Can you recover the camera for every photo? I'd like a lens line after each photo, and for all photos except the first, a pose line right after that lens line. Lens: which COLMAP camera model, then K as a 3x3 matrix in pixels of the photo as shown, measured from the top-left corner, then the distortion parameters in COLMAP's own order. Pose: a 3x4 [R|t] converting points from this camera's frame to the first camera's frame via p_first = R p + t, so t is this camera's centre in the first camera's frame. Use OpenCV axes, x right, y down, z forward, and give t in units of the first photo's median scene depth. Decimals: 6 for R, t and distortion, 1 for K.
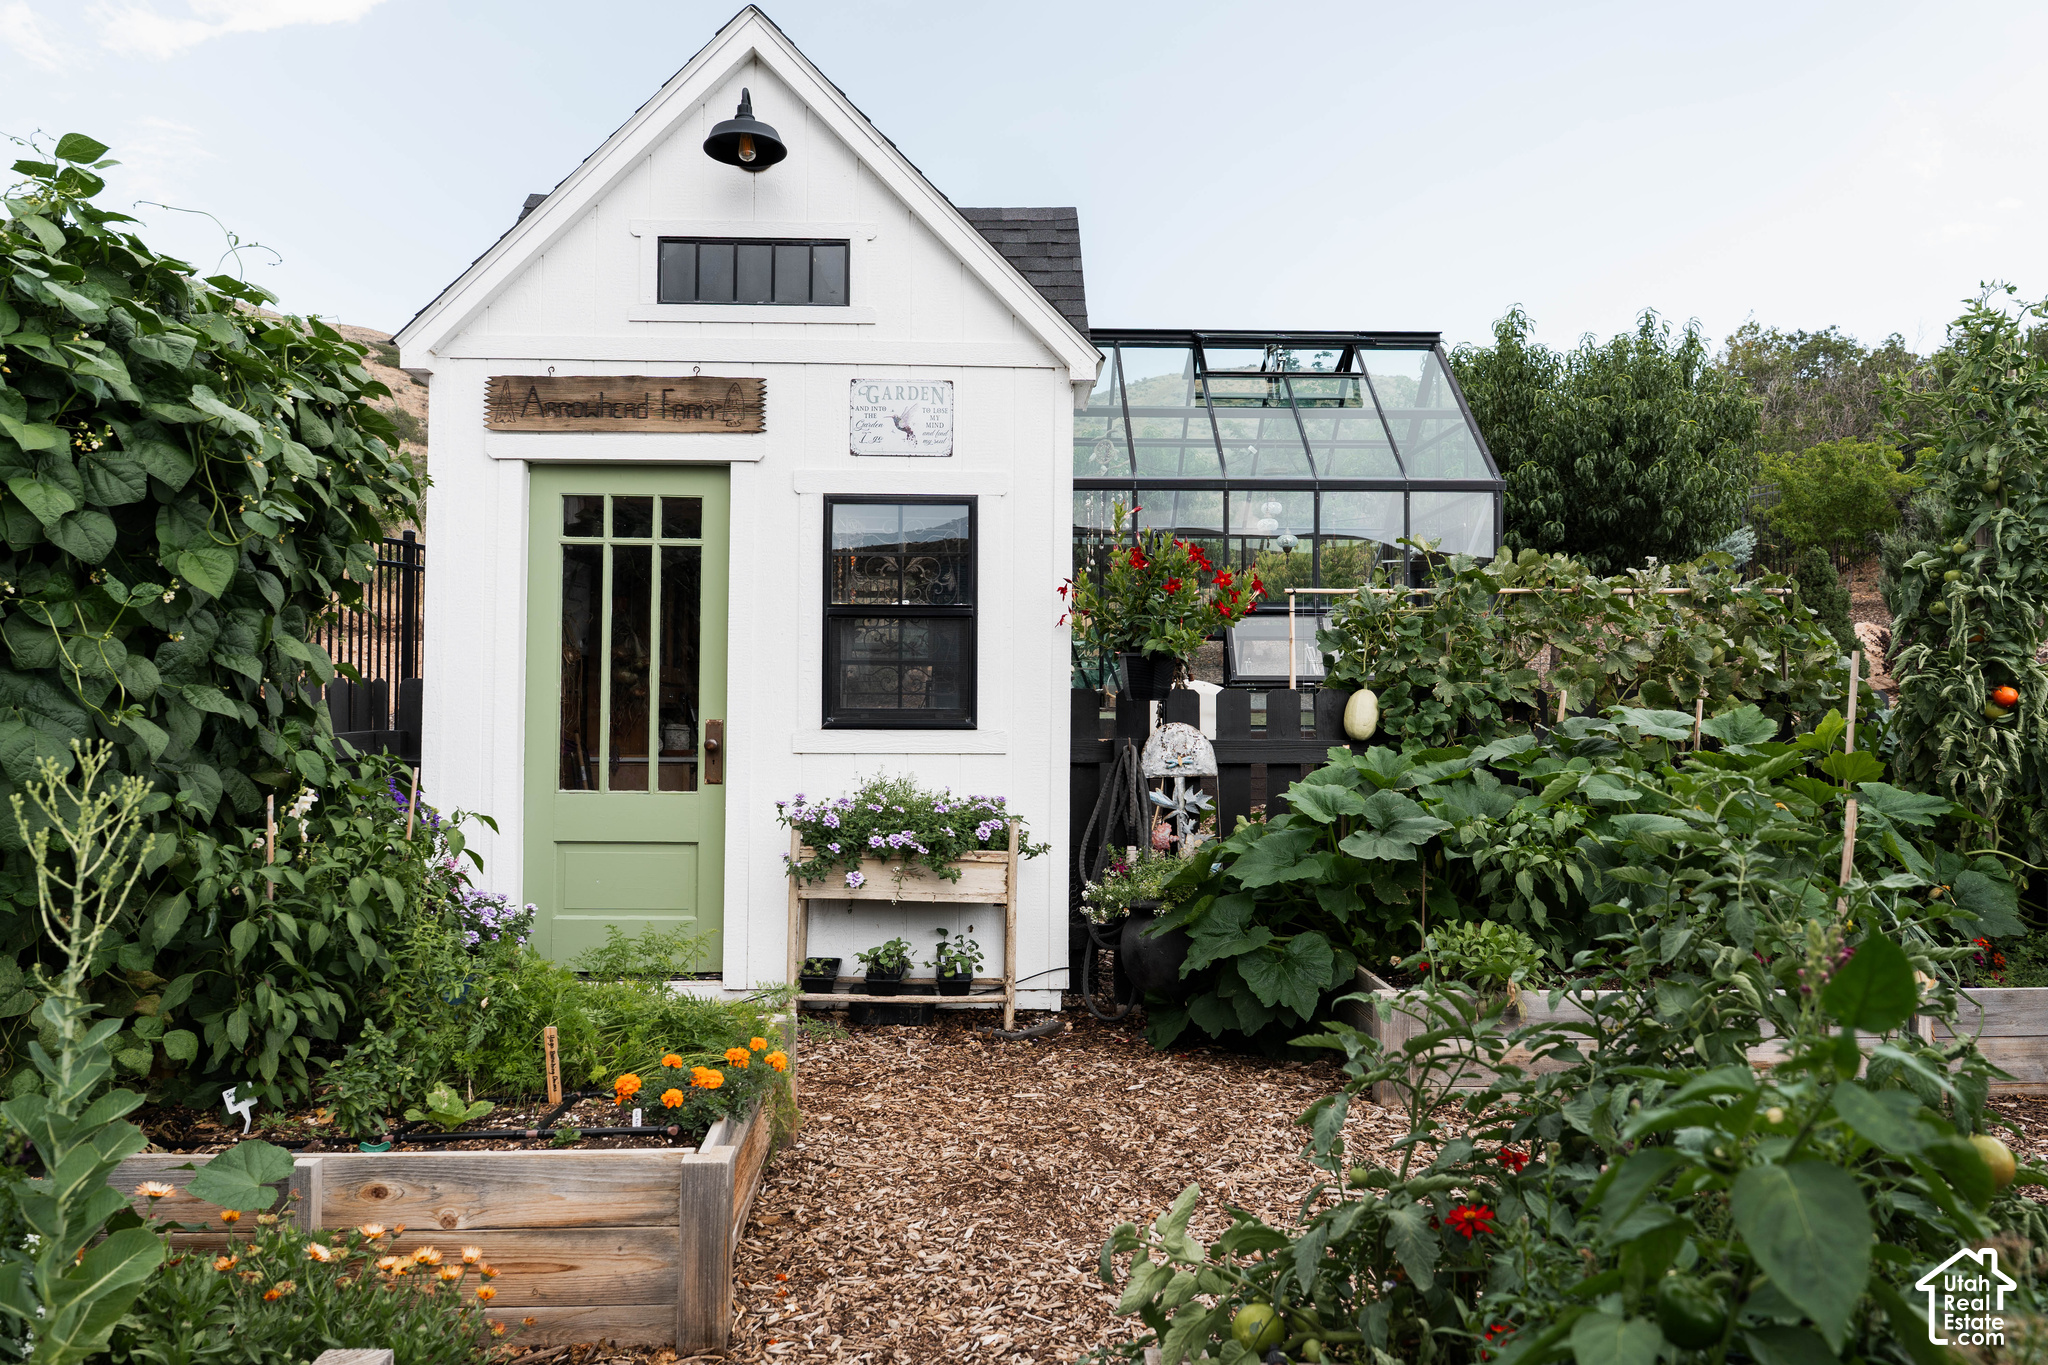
lens RADIAL K [[1363.5, 0, 1035.3], [0, 1363.5, 686.2], [0, 0, 1]] dist [0.006297, -0.005958]
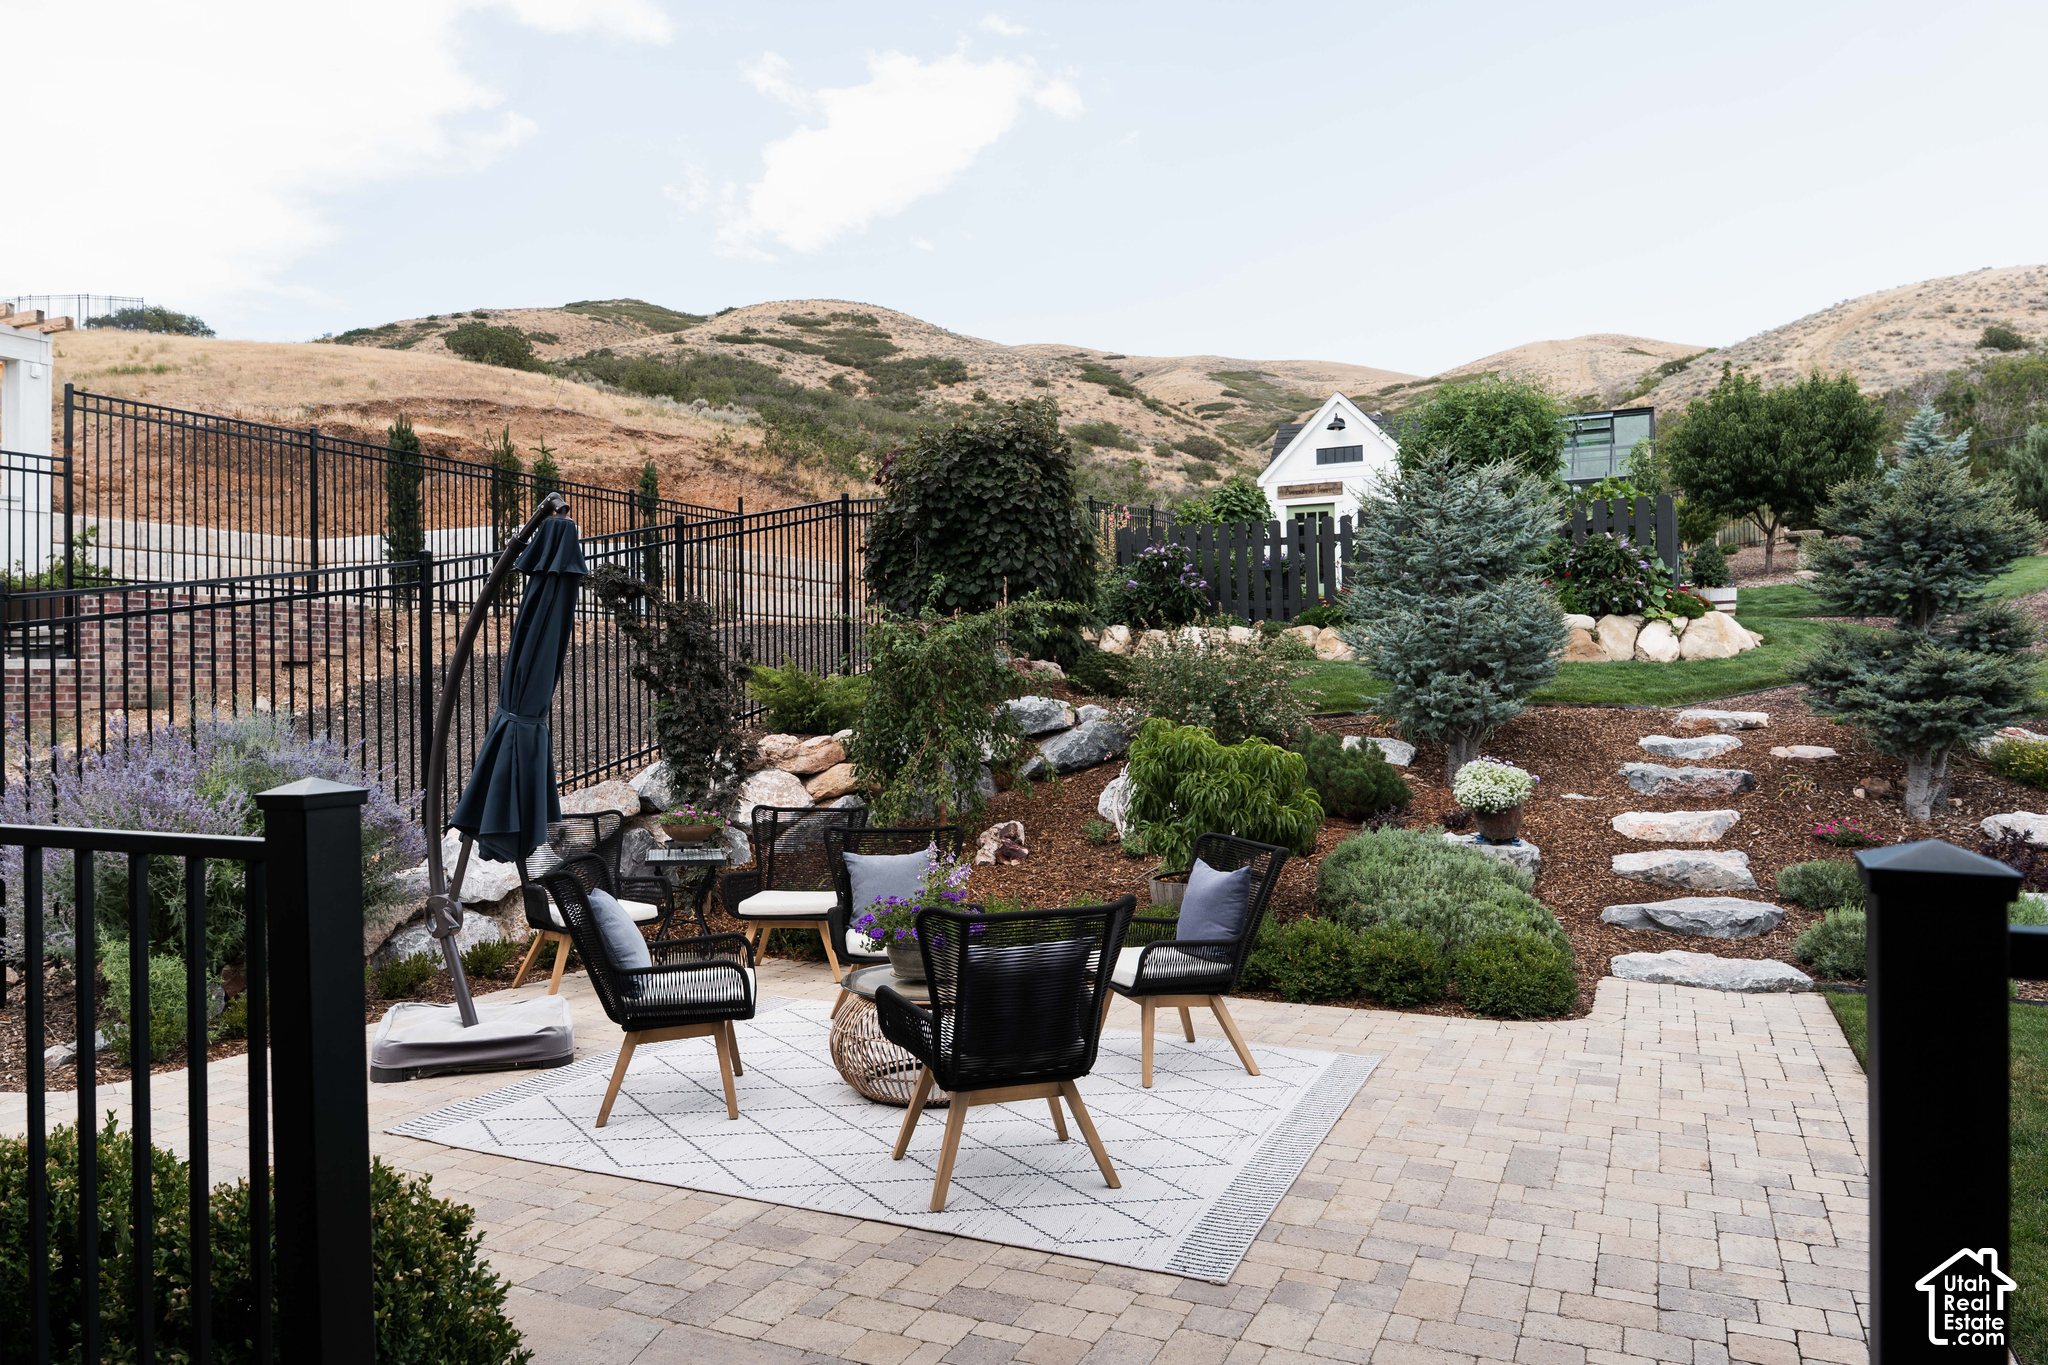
lens RADIAL K [[1363.5, 0, 1038.0], [0, 1363.5, 678.8], [0, 0, 1]] dist [0.006297, -0.005958]
pose [[0.888465, -0.016335, -0.458654, 0.352056], [0.022882, 0.999700, 0.008721, 0.127491], [0.458374, -0.018243, 0.888572, -1.259706]]
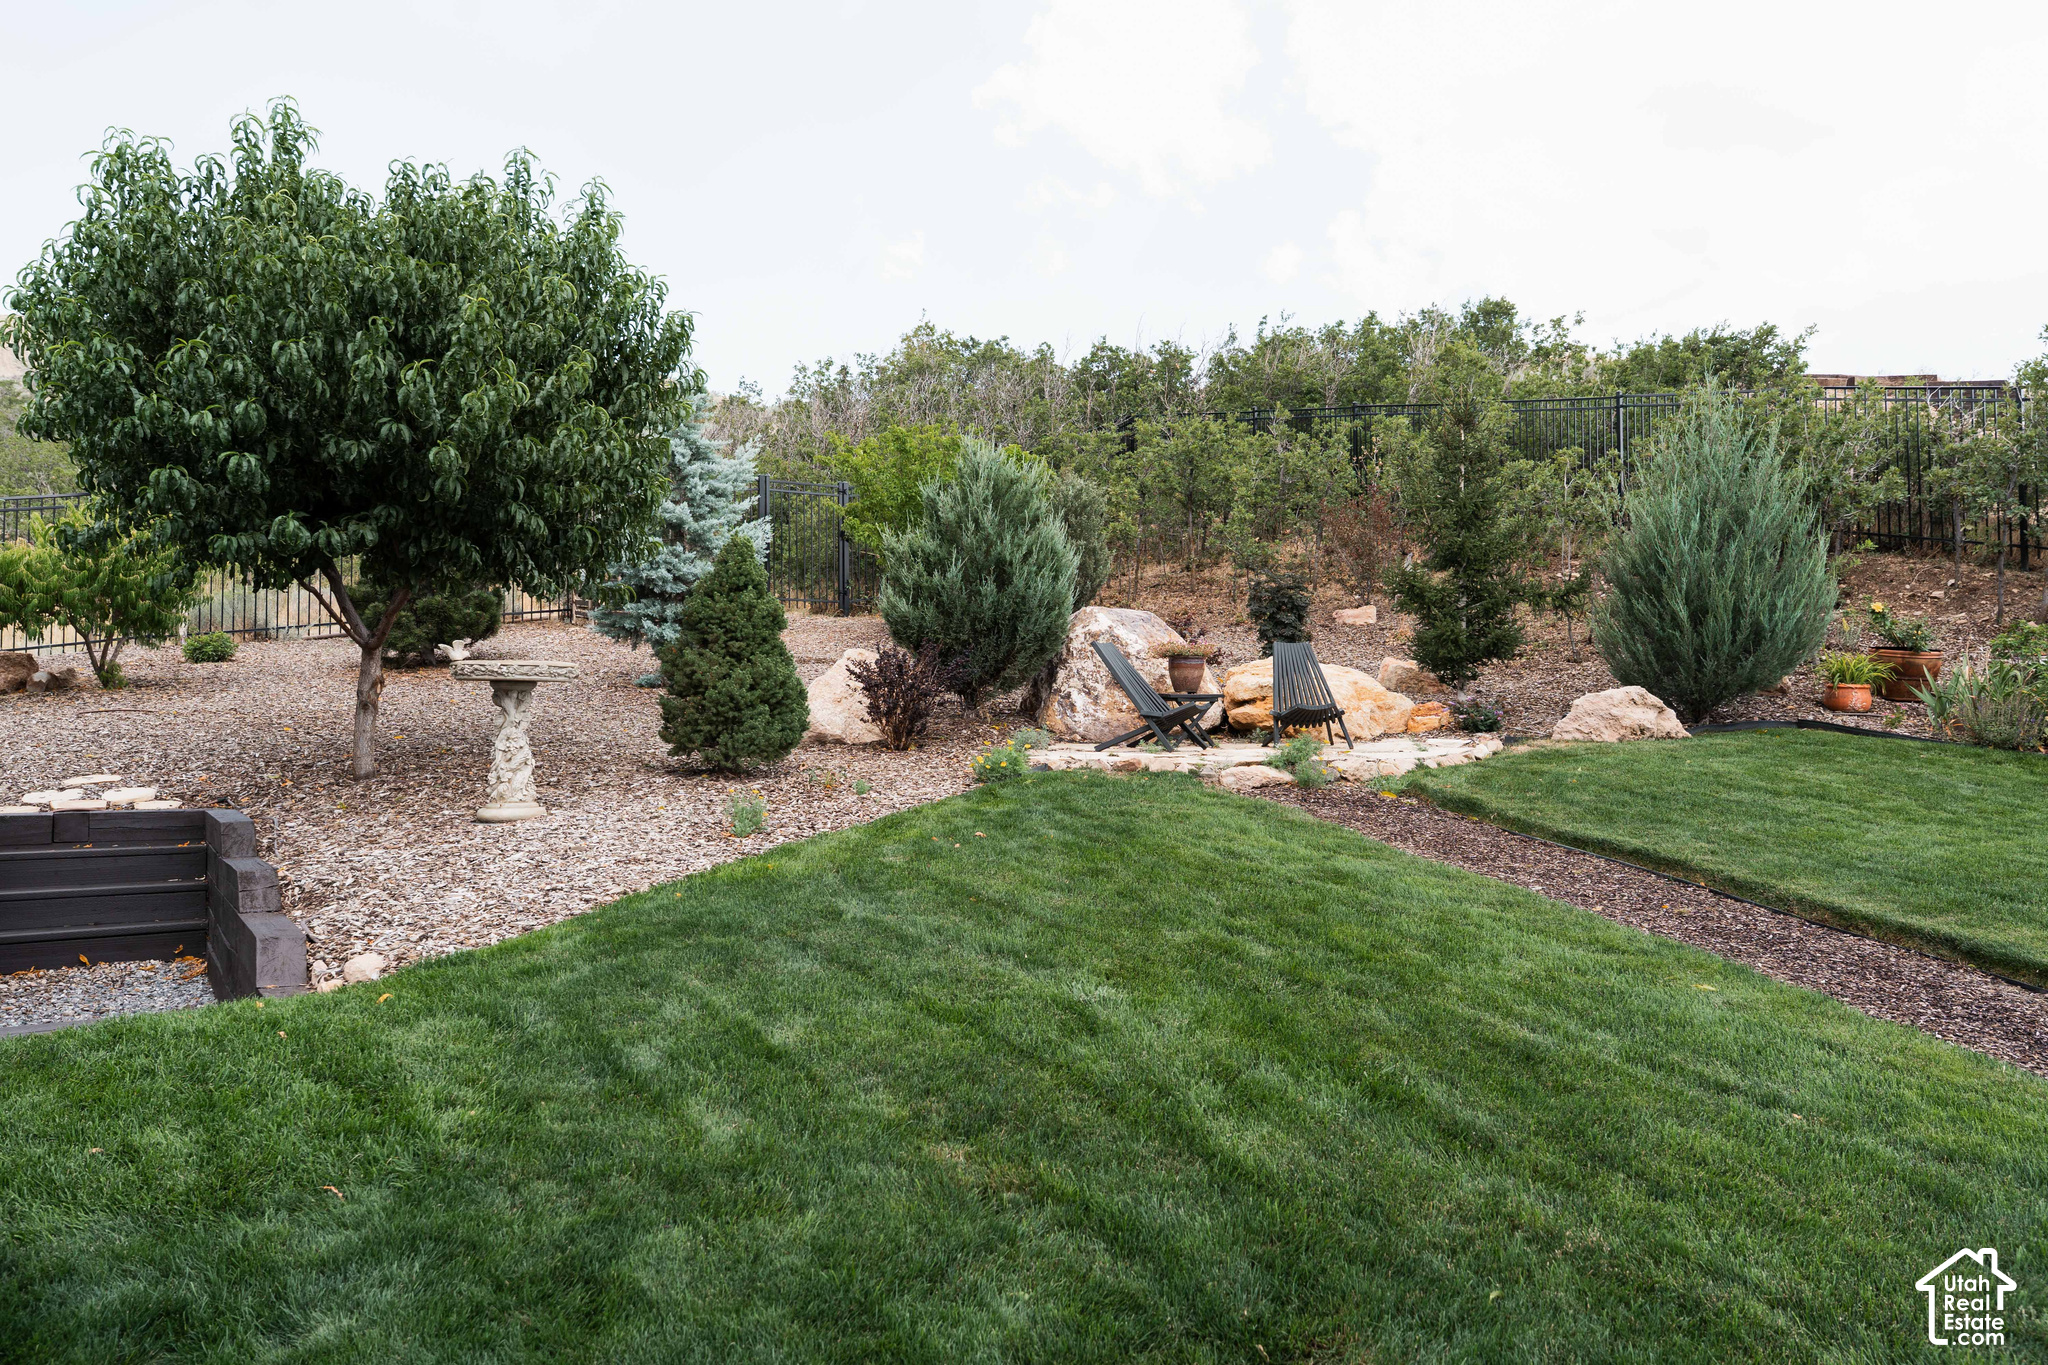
lens RADIAL K [[1525.1, 0, 1020.9], [0, 1525.1, 680.6], [0, 0, 1]] dist [-0.004967, -0.002646]
pose [[0.876249, 0.013139, 0.481679, 0.317638], [-0.002986, 0.999757, -0.021837, -0.014134], [-0.481848, 0.017697, 0.876076, 0.273564]]
